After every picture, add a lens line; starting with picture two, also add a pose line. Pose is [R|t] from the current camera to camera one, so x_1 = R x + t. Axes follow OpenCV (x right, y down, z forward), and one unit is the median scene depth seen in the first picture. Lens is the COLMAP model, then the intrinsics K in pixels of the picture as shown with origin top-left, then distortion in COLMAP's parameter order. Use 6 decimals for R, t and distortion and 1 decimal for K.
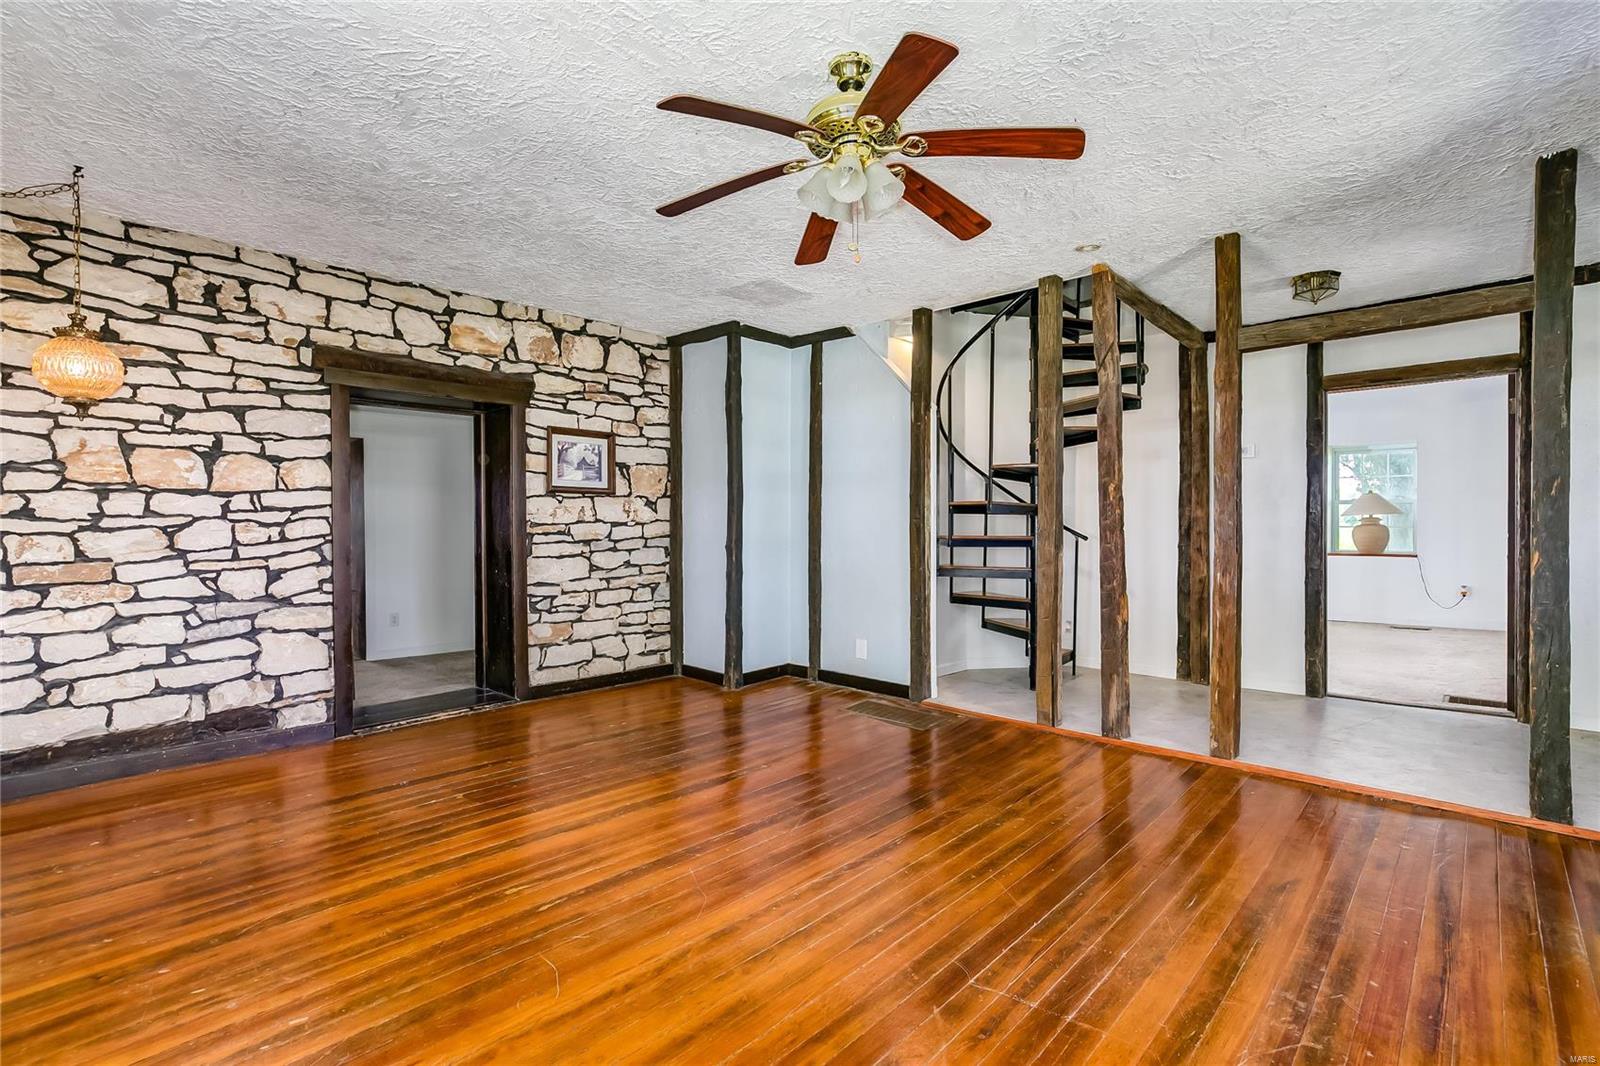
lens RADIAL K [[745.0, 0, 799.4], [0, 745.0, 531.6], [0, 0, 1]] dist [-0.009521, 0.004421]
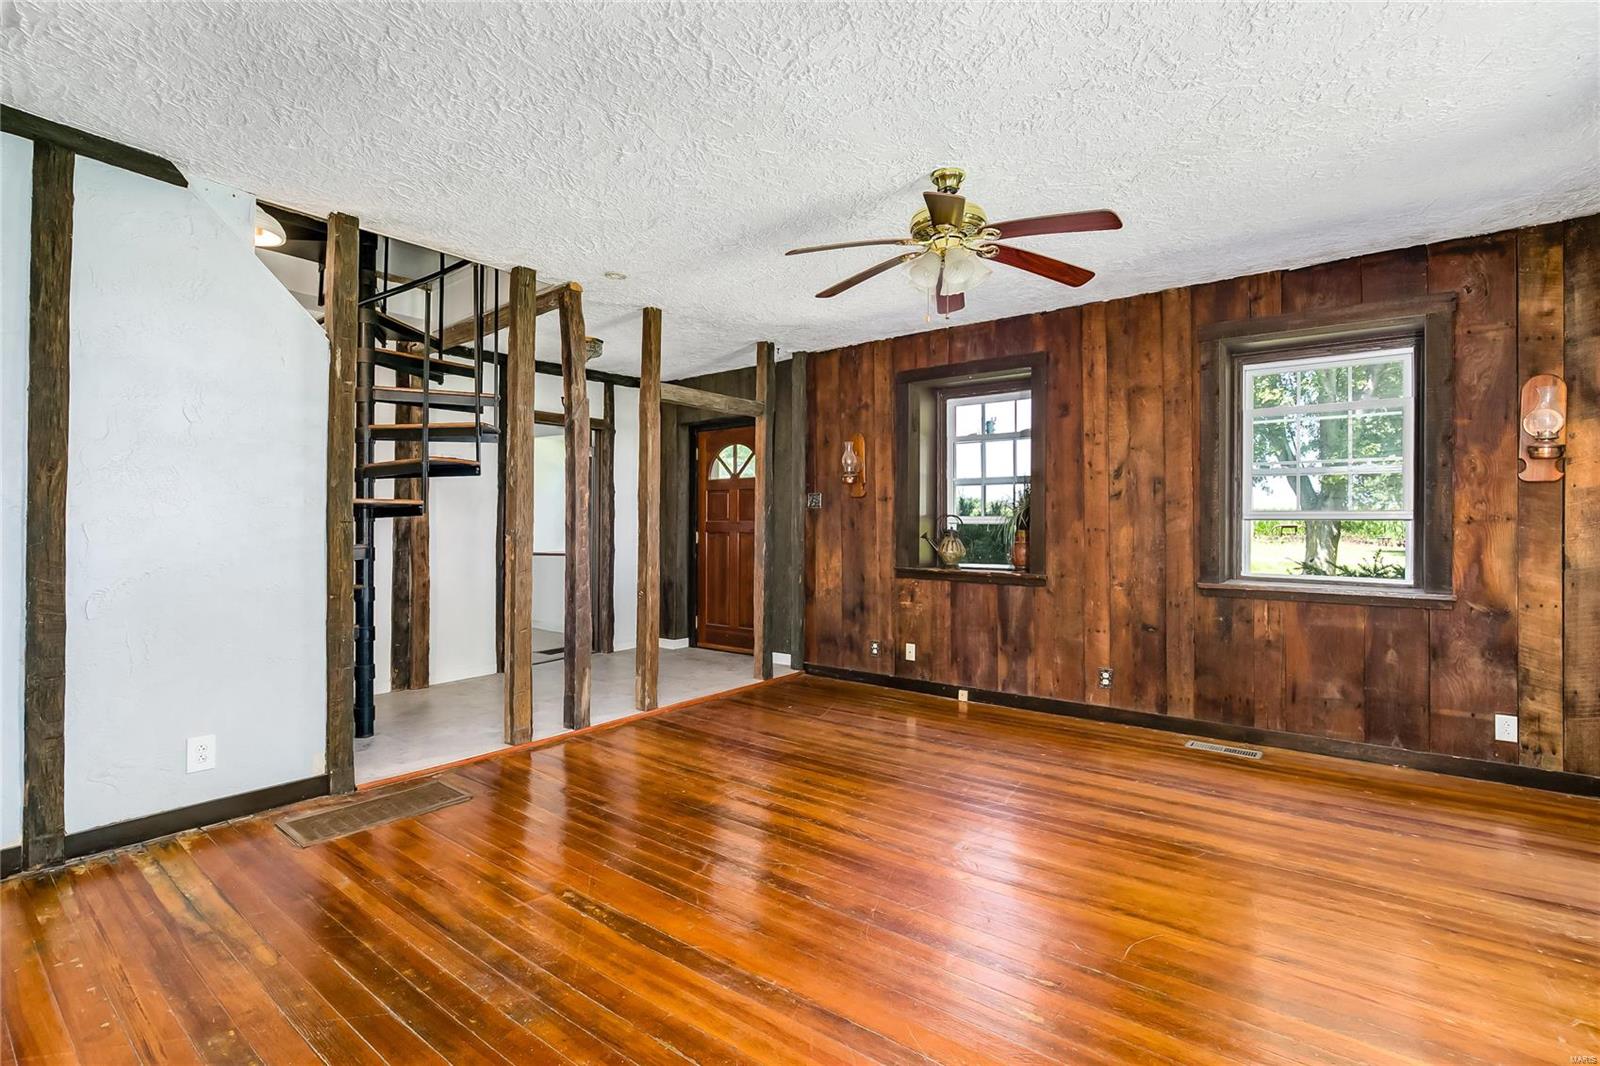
lens RADIAL K [[745.0, 0, 796.8], [0, 745.0, 523.3], [0, 0, 1]] dist [-0.009521, 0.004421]
pose [[-0.106297, 0.001953, 0.994333, -0.971222], [0.009200, 0.999957, -0.000981, -0.019480], [-0.994292, 0.009043, -0.106310, 1.145874]]
